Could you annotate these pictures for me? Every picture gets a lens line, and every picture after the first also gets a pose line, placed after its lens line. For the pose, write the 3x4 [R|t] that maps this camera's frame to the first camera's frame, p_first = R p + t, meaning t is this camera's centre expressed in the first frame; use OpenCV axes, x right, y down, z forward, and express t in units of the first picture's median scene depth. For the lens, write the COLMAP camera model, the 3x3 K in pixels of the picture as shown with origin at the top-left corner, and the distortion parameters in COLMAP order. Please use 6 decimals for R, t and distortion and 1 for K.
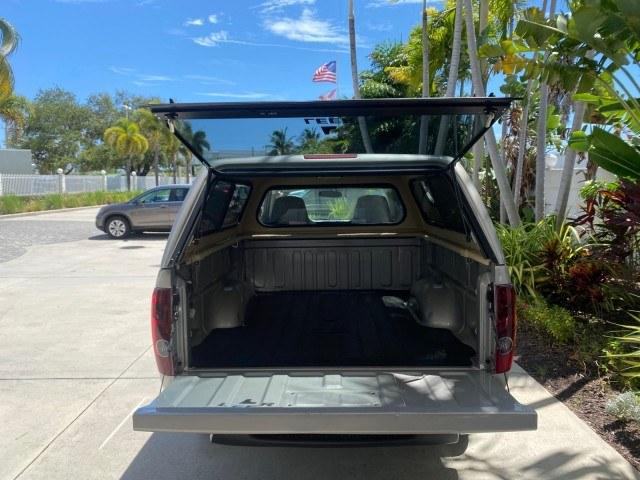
lens RADIAL K [[501.5, 0, 318.7], [0, 501.5, 239.1], [0, 0, 1]] dist [0.006377, -0.003280]
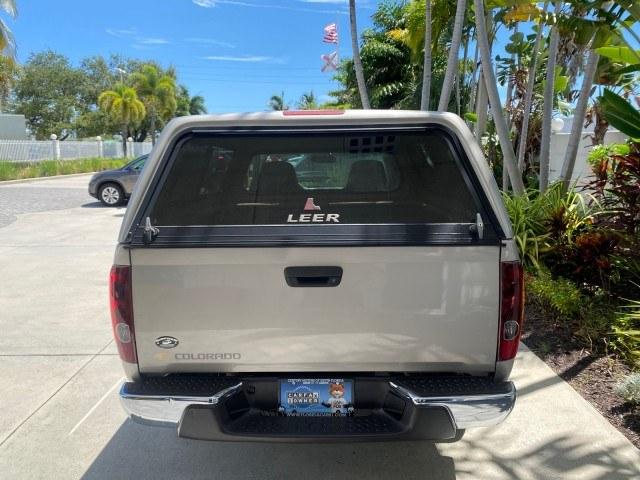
lens RADIAL K [[501.5, 0, 318.7], [0, 501.5, 239.1], [0, 0, 1]] dist [0.006377, -0.003280]
pose [[0.999999, -0.000166, -0.001198, 0.005288], [0.000244, 0.997847, 0.065584, -0.000769], [0.001185, -0.065584, 0.997846, 0.019193]]
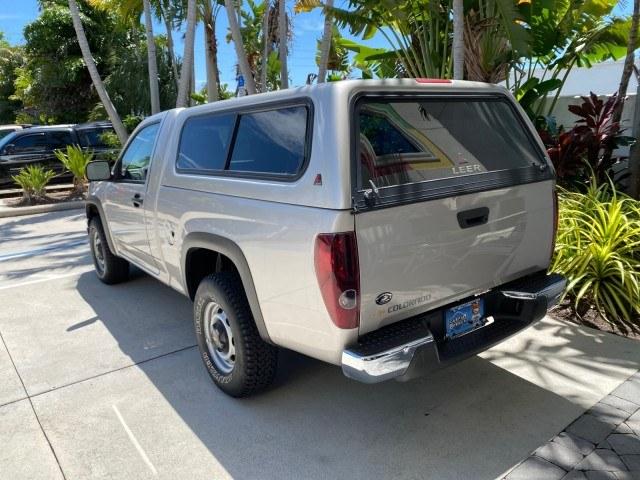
lens RADIAL K [[499.1, 0, 318.1], [0, 499.1, 239.1], [0, 0, 1]] dist [0.005892, -0.002351]
pose [[0.792418, -0.151588, 0.590842, -0.128925], [0.088412, 0.986943, 0.134637, -0.001516], [-0.603537, -0.054451, 0.795474, 0.051270]]
